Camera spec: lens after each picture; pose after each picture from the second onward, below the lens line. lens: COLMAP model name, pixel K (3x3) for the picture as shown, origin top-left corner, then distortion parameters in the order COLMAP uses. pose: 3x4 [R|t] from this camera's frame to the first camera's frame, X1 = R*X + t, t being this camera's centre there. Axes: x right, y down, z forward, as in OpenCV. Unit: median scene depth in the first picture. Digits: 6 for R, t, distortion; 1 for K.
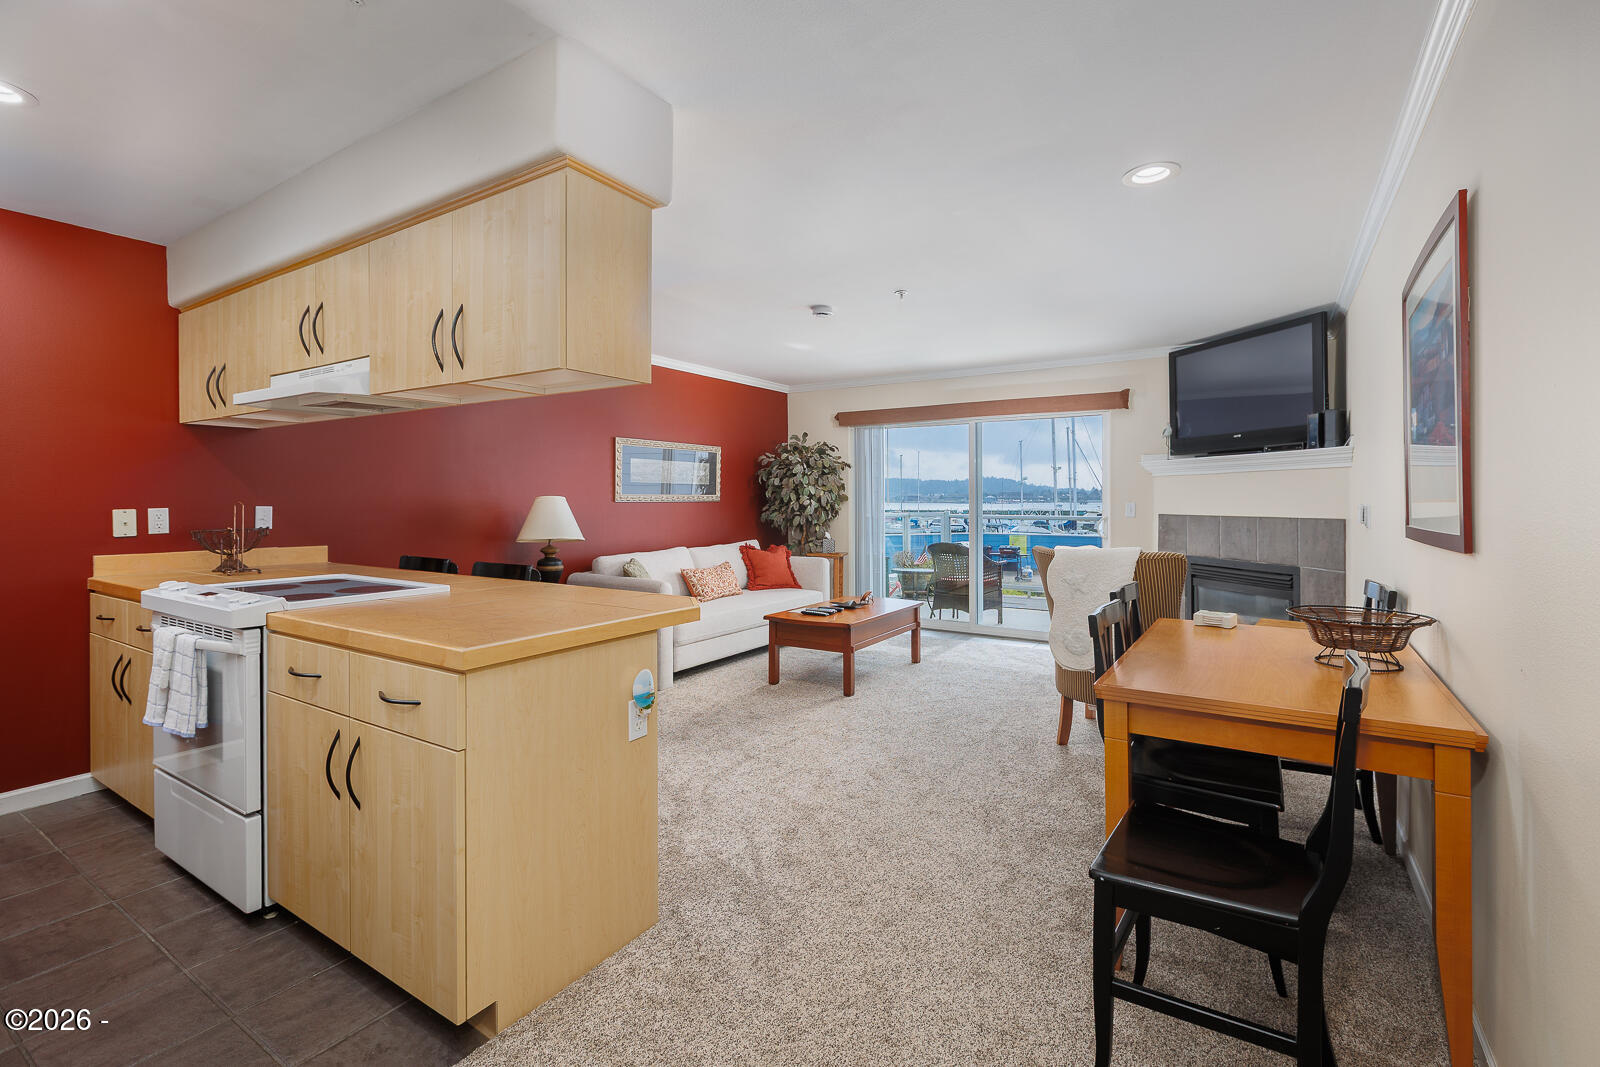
lens RADIAL K [[727.2, 0, 792.7], [0, 727.2, 503.7], [0, 0, 1]] dist [-0.000105, 0.000691]
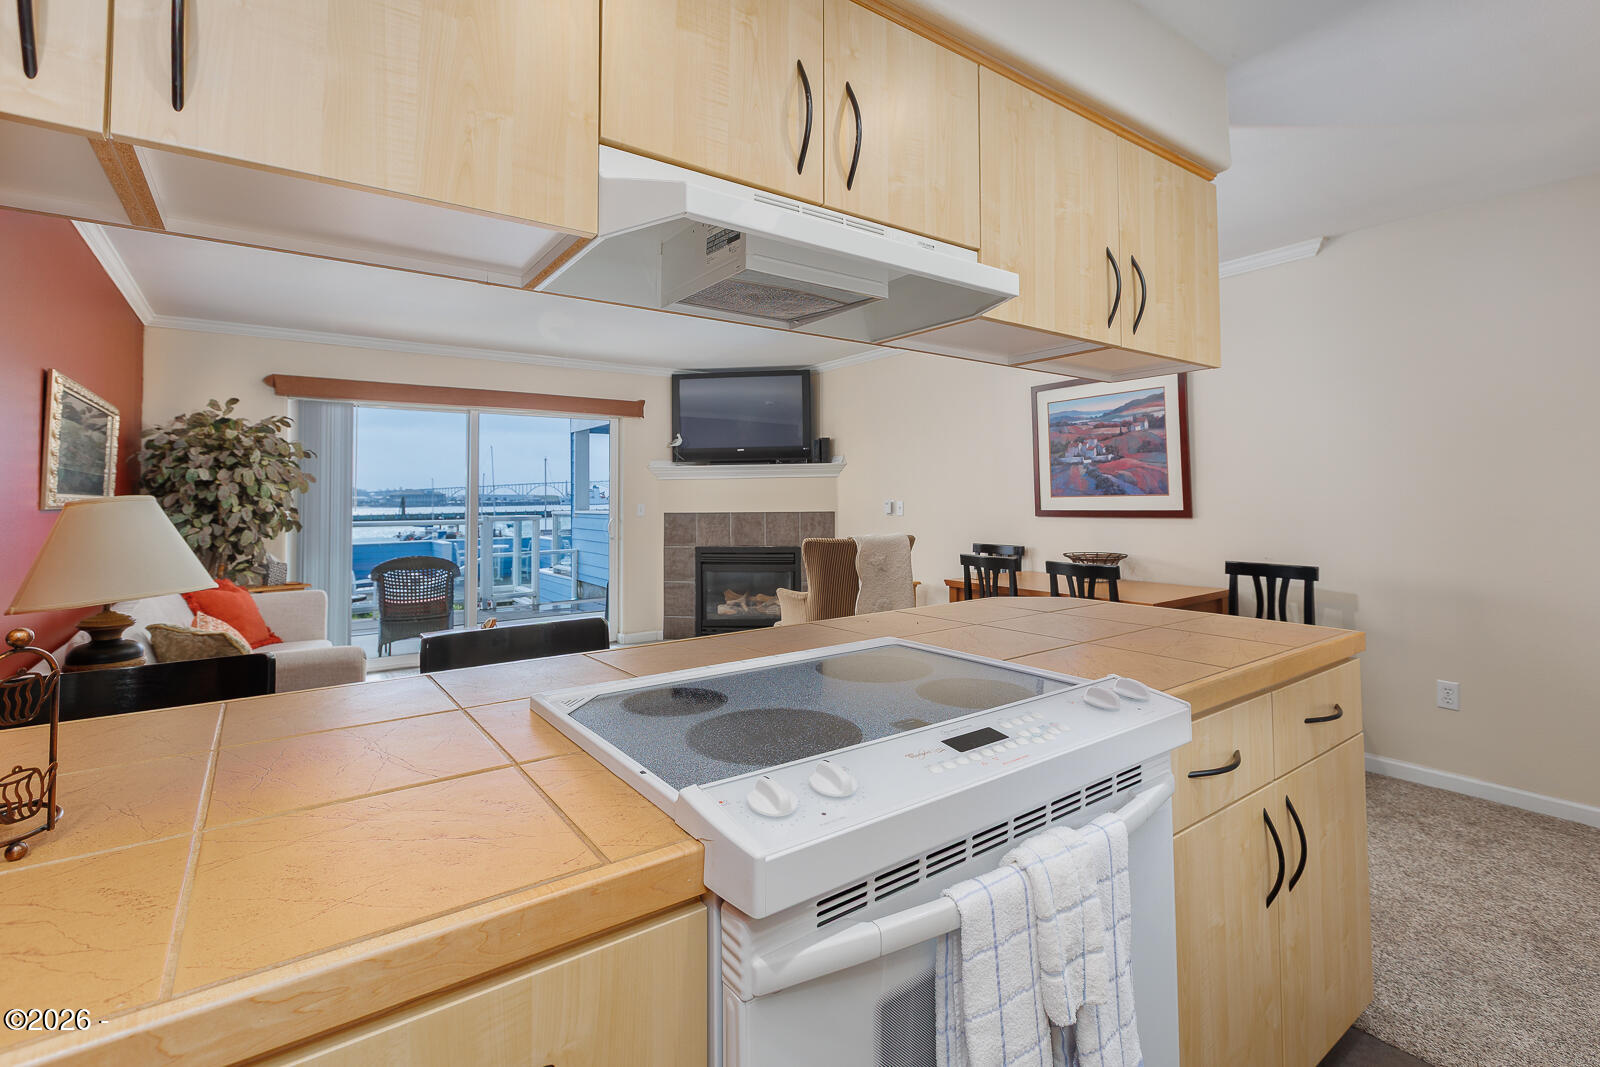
lens RADIAL K [[727.2, 0, 804.1], [0, 727.2, 469.2], [0, 0, 1]] dist [-0.000105, 0.000691]
pose [[0.347870, 0.036496, 0.936832, -0.721852], [0.014920, 0.998900, -0.044454, -0.000403], [-0.937424, 0.029442, 0.346943, 0.577550]]
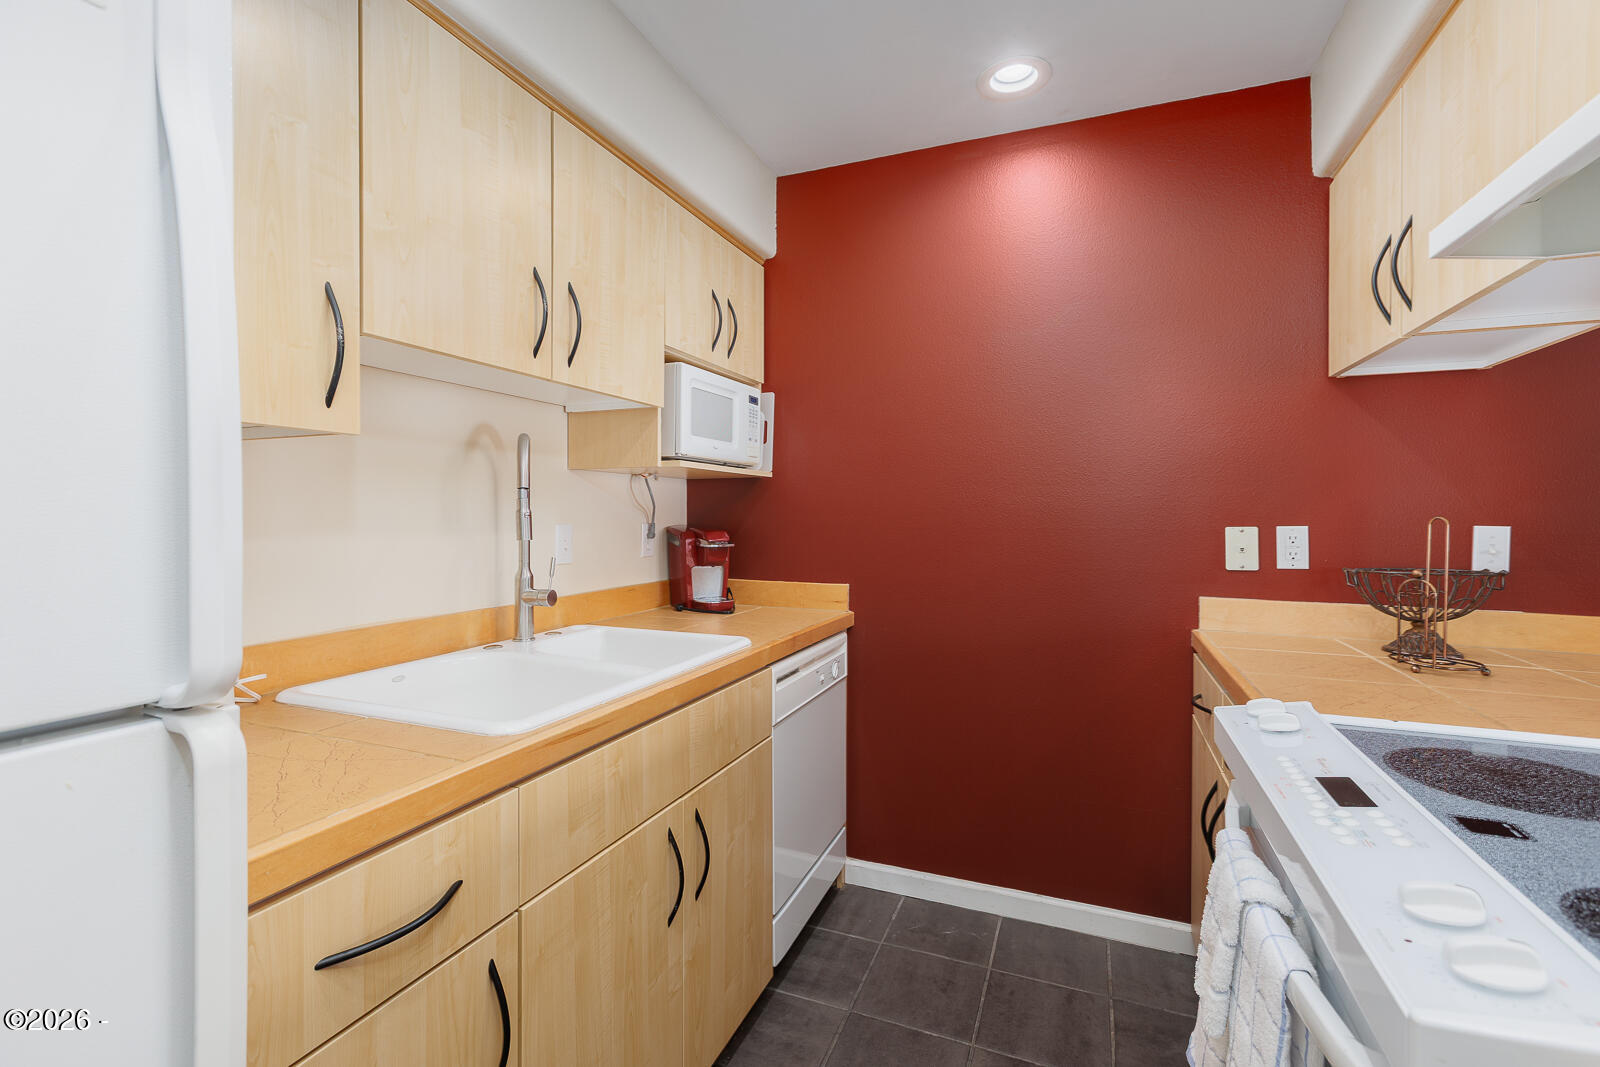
lens RADIAL K [[727.2, 0, 788.1], [0, 727.2, 516.9], [0, 0, 1]] dist [-0.000105, 0.000691]
pose [[0.191906, 0.003405, -0.981407, -0.315657], [-0.012736, 0.999918, 0.000979, 0.002950], [0.981331, 0.012312, 0.191934, 0.412532]]
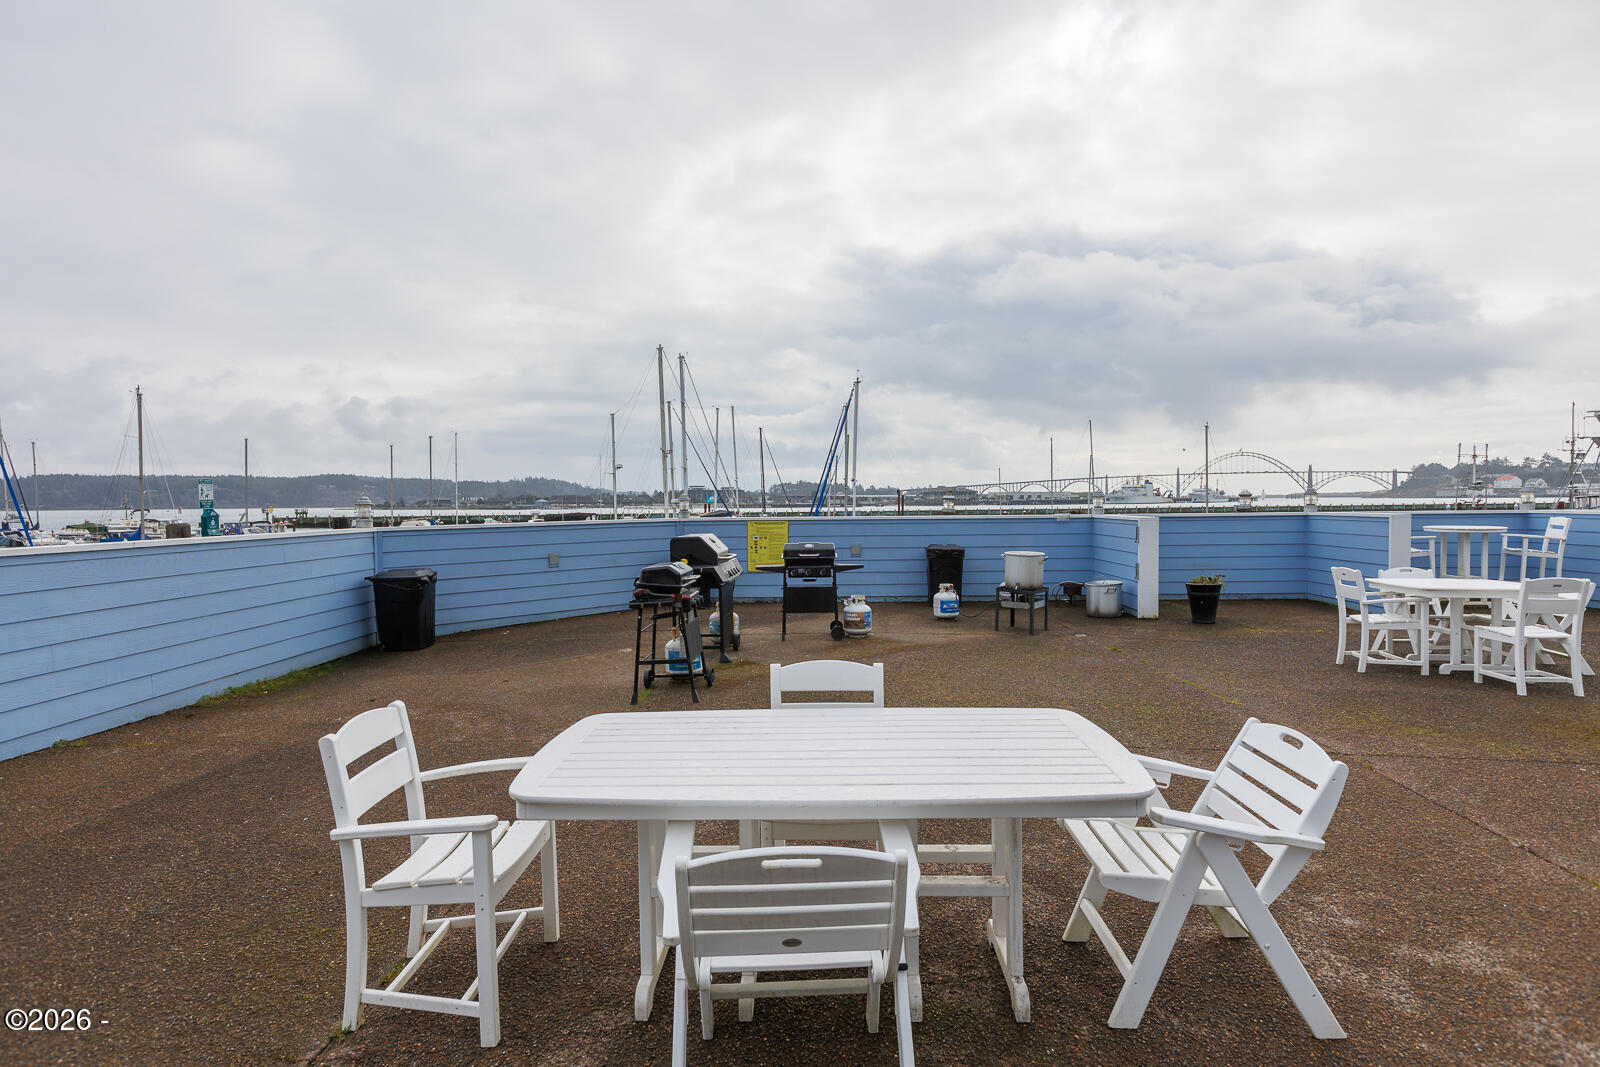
lens RADIAL K [[855.9, 0, 801.6], [0, 855.9, 529.8], [0, 0, 1]] dist [0.006308, 0.000199]
pose [[0.846569, -0.021478, 0.531845, 0.389351], [0.009248, 0.999628, 0.025648, 0.224855], [-0.532199, -0.016795, 0.846453, 3.637347]]
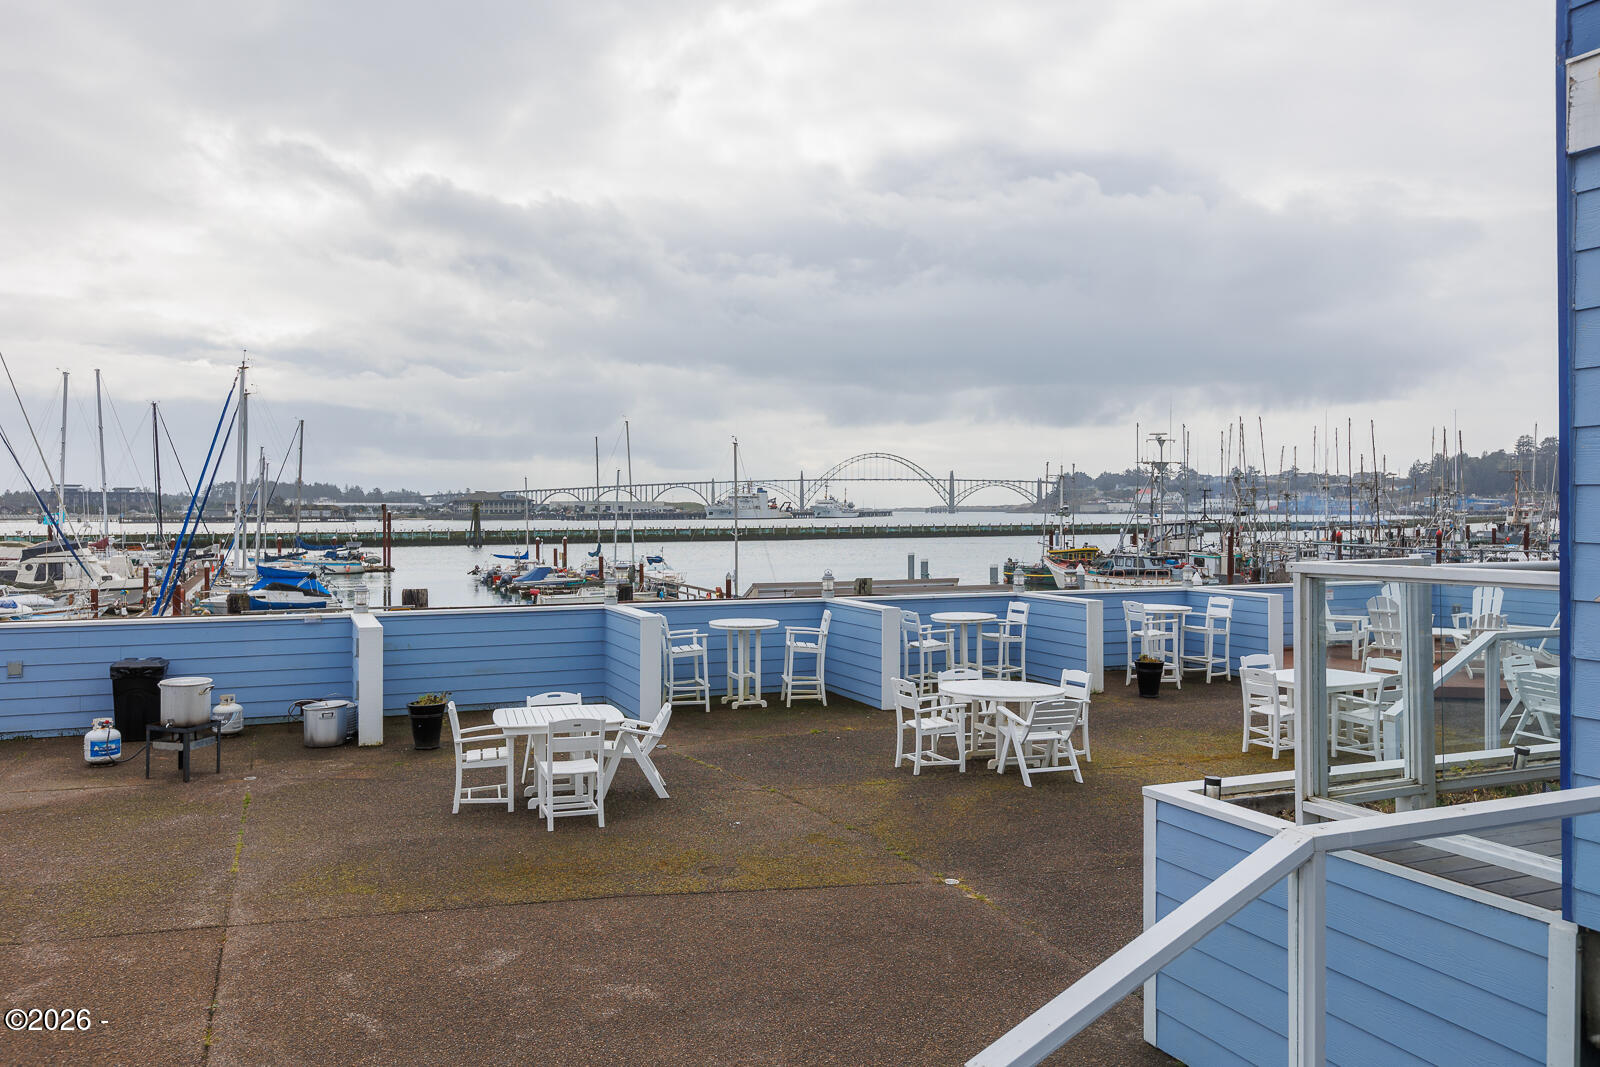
lens RADIAL K [[1240.6, 0, 810.2], [0, 1240.6, 494.1], [0, 0, 1]] dist [0.000303, 0.000105]
pose [[0.557884, 0.013699, 0.829806, 0.634400], [0.005009, 0.999790, -0.019872, -0.020822], [-0.829904, 0.015243, 0.557698, 2.488762]]
